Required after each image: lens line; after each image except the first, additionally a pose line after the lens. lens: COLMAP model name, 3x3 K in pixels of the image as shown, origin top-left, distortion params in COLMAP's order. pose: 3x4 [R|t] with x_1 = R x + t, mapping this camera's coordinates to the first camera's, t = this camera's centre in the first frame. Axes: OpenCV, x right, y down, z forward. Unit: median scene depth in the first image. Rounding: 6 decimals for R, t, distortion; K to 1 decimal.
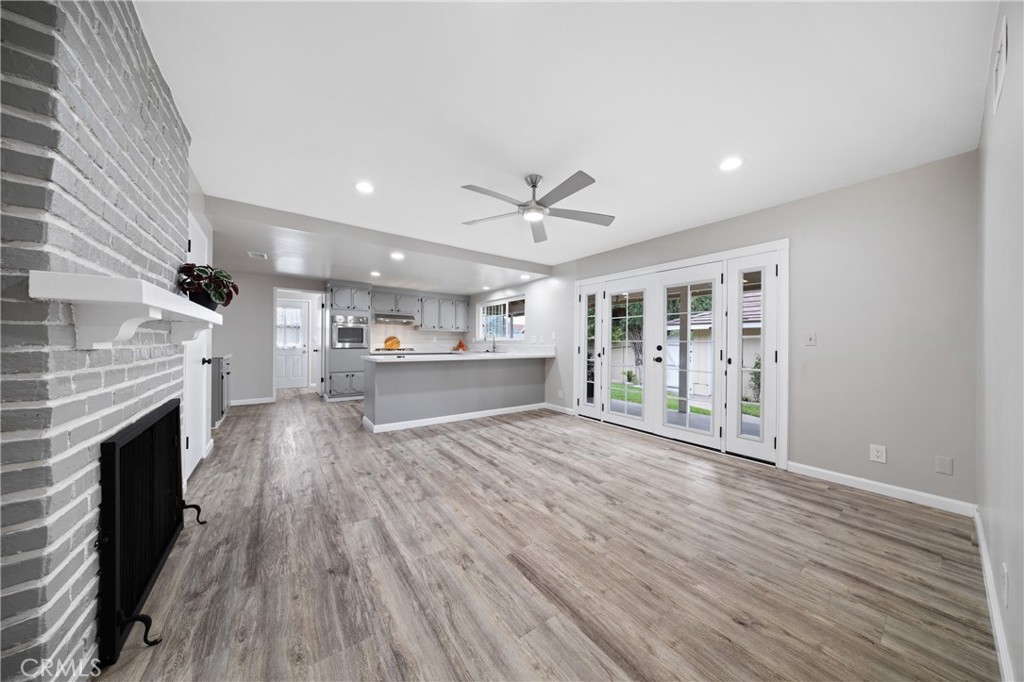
lens RADIAL K [[325.2, 0, 512.0], [0, 325.2, 341.0], [0, 0, 1]] dist [0.001016, 0.000008]
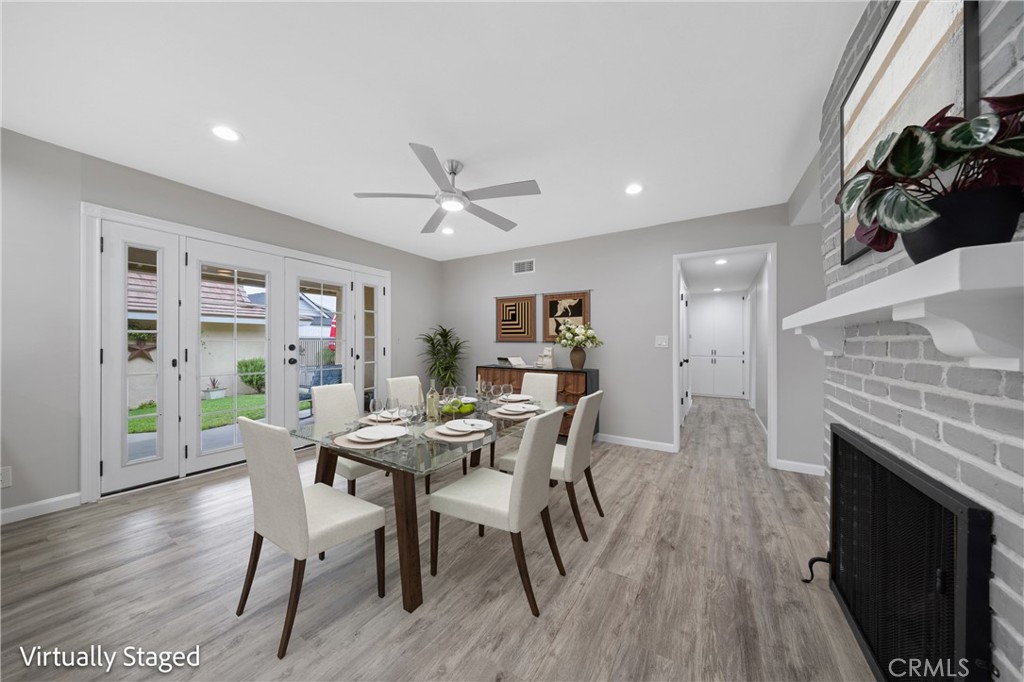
lens RADIAL K [[334.2, 0, 509.3], [0, 334.2, 338.2], [0, 0, 1]] dist [0.000649, 0.000006]
pose [[-0.381470, 0.003108, 0.924376, -0.535415], [-0.017237, 0.999797, -0.010475, -0.003523], [-0.924220, -0.019930, -0.381339, 0.748364]]
